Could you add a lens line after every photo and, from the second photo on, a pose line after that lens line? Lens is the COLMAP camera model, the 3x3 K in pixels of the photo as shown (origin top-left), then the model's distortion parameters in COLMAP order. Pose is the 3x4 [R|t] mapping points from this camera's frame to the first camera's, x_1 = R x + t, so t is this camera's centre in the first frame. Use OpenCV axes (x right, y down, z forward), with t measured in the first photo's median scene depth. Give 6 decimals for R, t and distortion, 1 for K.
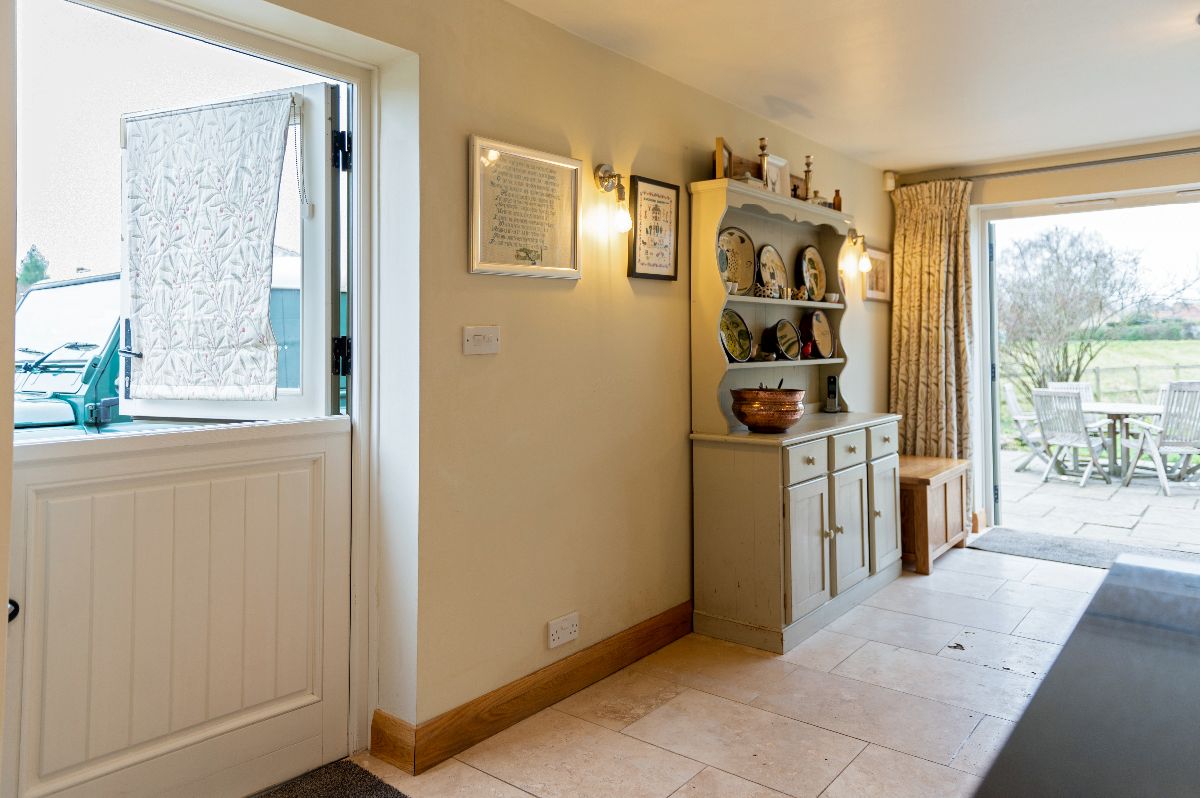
lens RADIAL K [[813.9, 0, 599.3], [0, 813.9, 399.5], [0, 0, 1]] dist [0.004332, 0.000971]
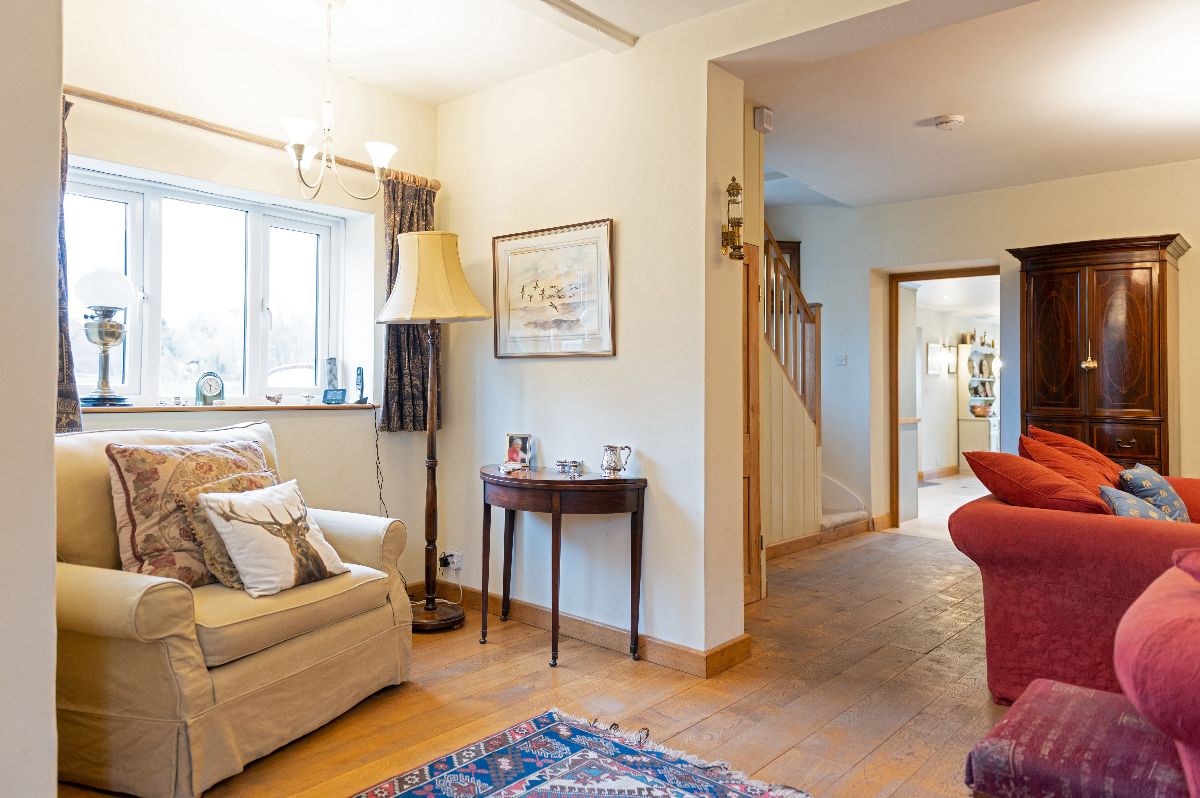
lens RADIAL K [[813.9, 0, 601.0], [0, 813.9, 395.3], [0, 0, 1]] dist [0.004332, 0.000971]
pose [[0.999518, 0.016669, -0.026191, -1.099223], [-0.018702, 0.996668, -0.079390, 0.212344], [0.024781, 0.079841, 0.996500, -2.073758]]
